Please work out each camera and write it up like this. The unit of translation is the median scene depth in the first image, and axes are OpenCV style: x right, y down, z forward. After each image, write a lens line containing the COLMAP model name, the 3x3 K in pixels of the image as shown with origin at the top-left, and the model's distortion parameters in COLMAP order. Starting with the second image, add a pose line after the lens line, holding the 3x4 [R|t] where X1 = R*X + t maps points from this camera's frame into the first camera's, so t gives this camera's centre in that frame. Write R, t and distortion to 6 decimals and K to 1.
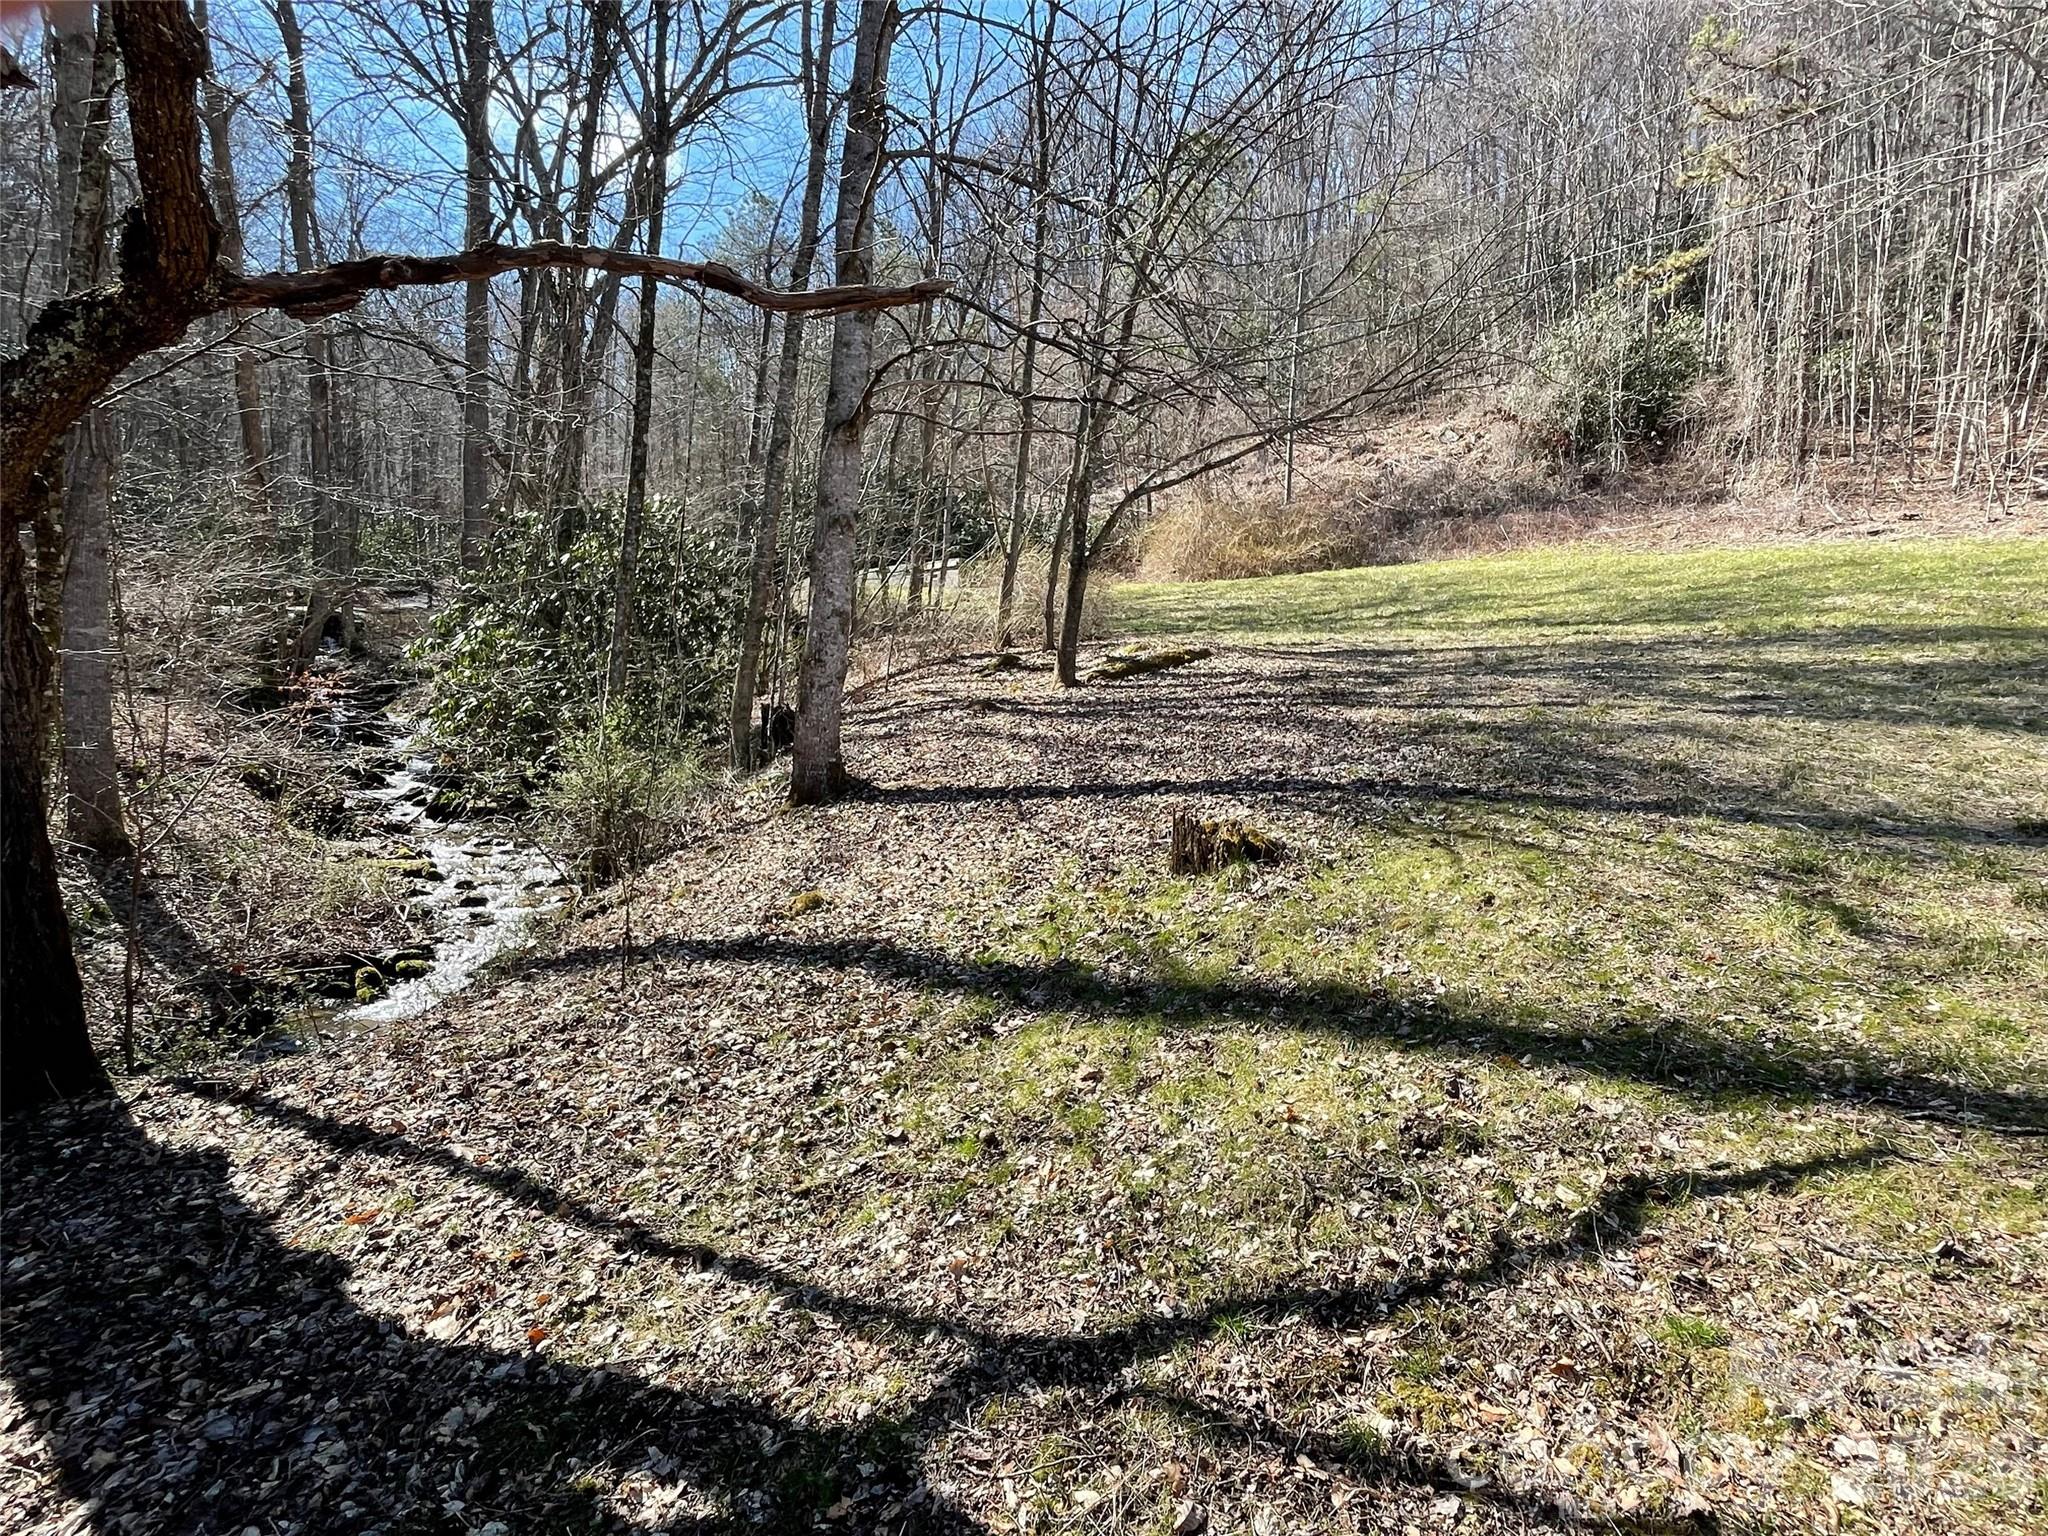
lens RADIAL K [[1071.2, 0, 1022.9], [0, 1071.2, 765.6], [0, 0, 1]] dist [-0.000569, -0.000562]
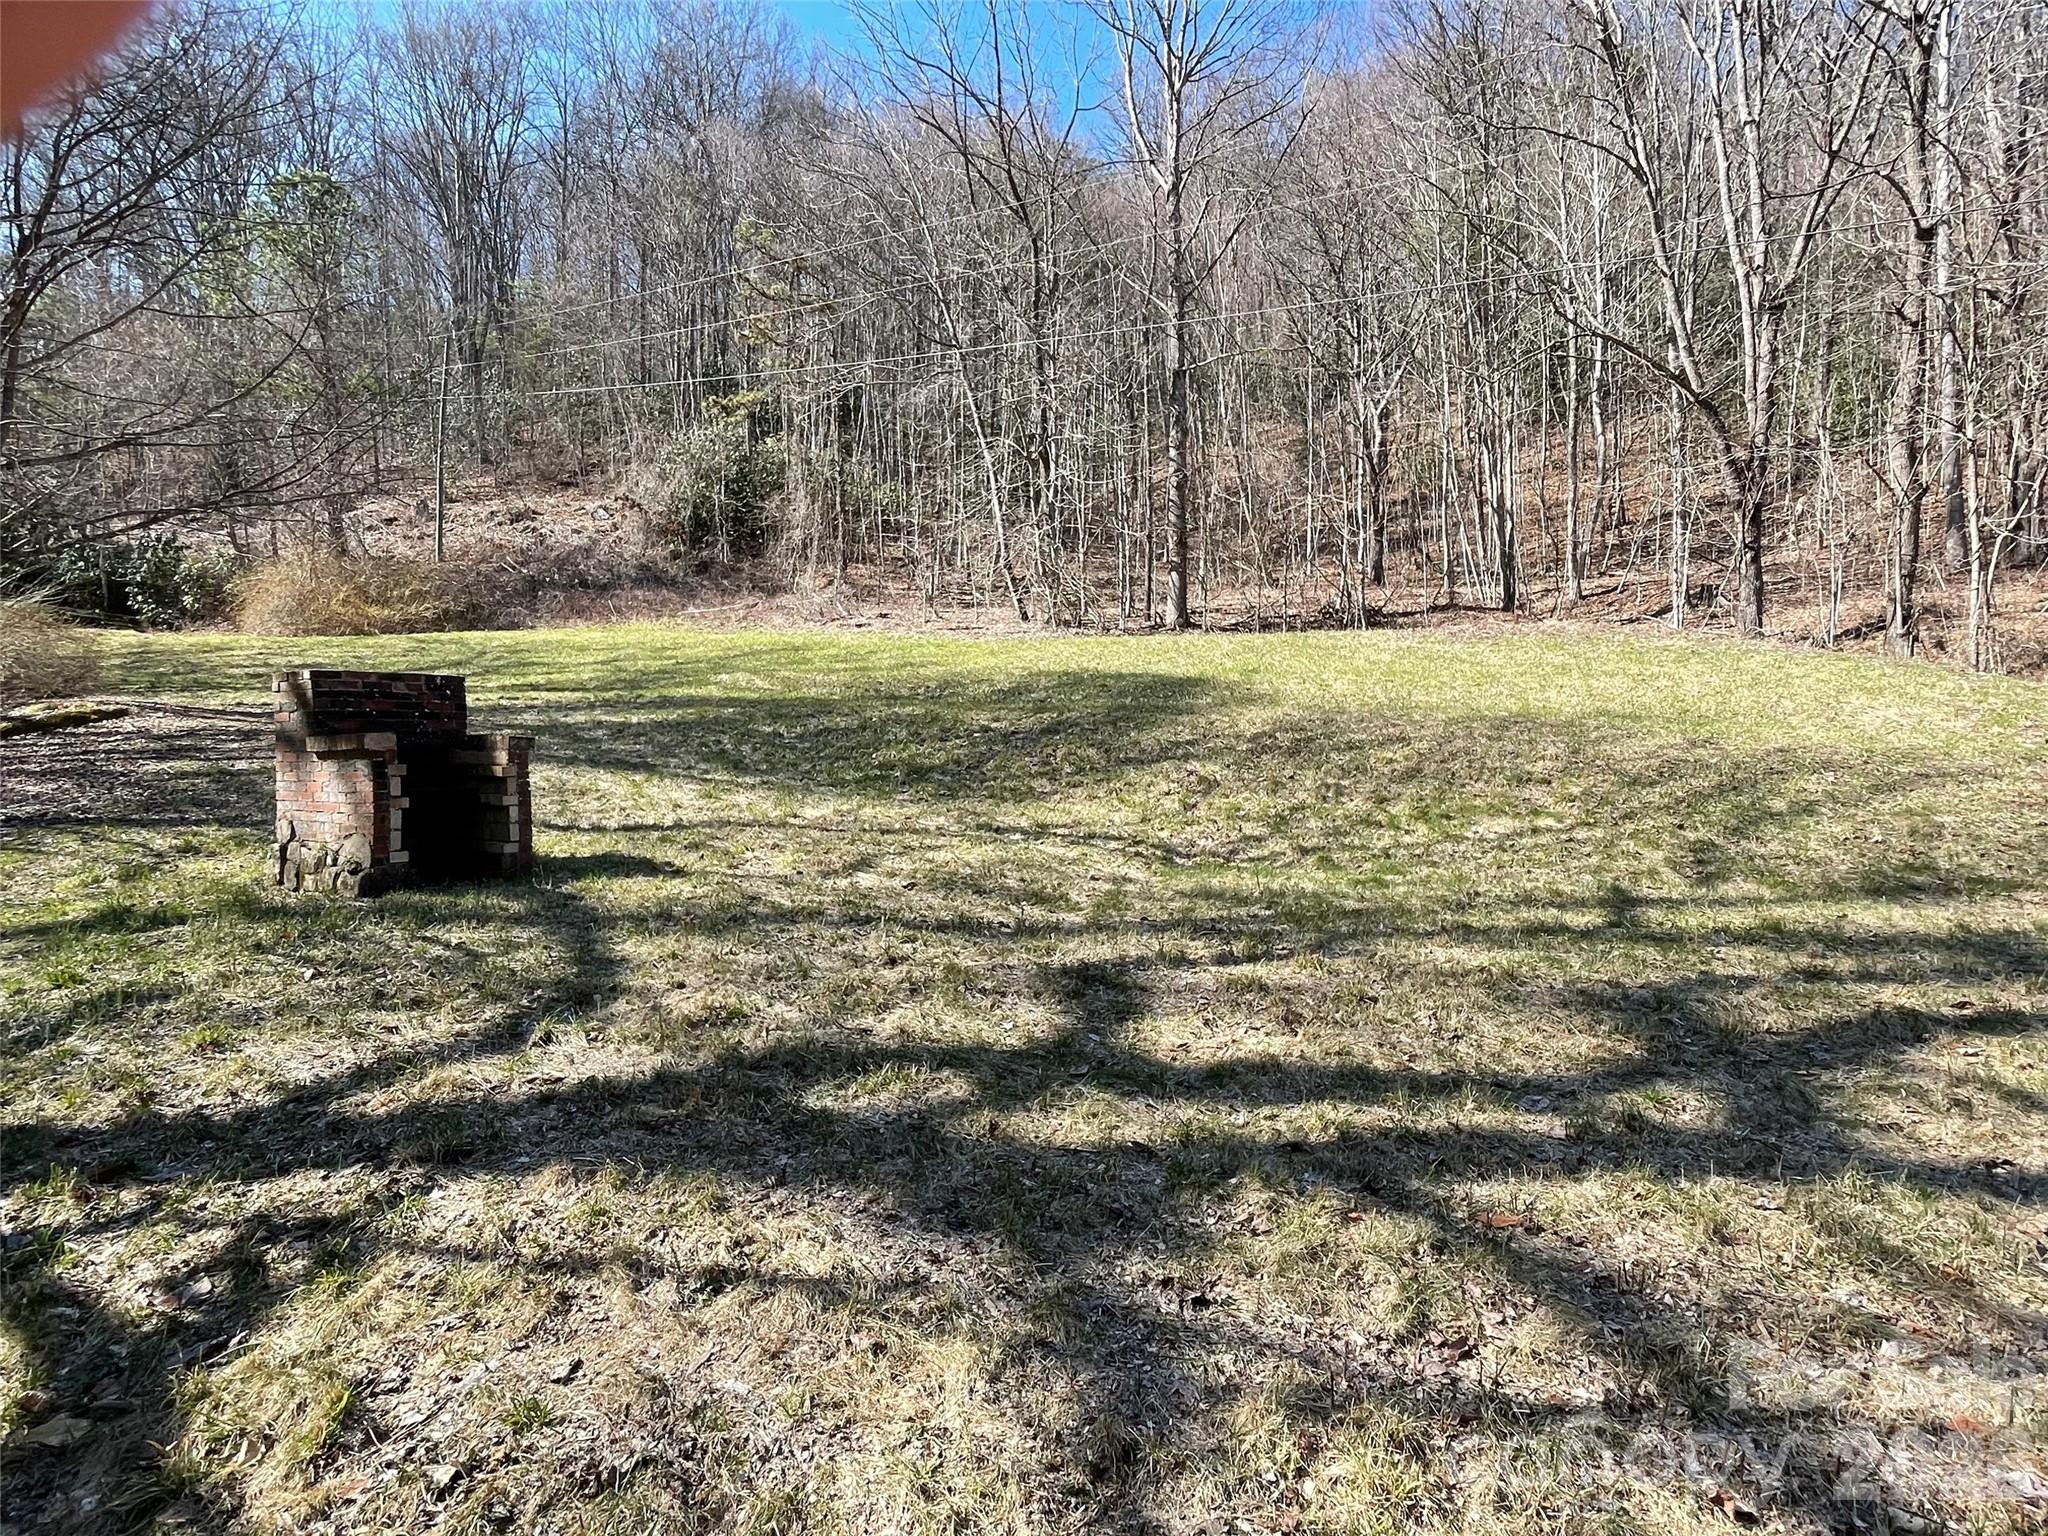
lens RADIAL K [[1071.2, 0, 1024.5], [0, 1071.2, 768.8], [0, 0, 1]] dist [-0.000569, -0.000562]
pose [[0.800220, -0.026165, 0.599135, 0.112143], [0.056229, 0.997920, -0.031519, 0.013684], [-0.597064, 0.058911, 0.800027, -0.154671]]
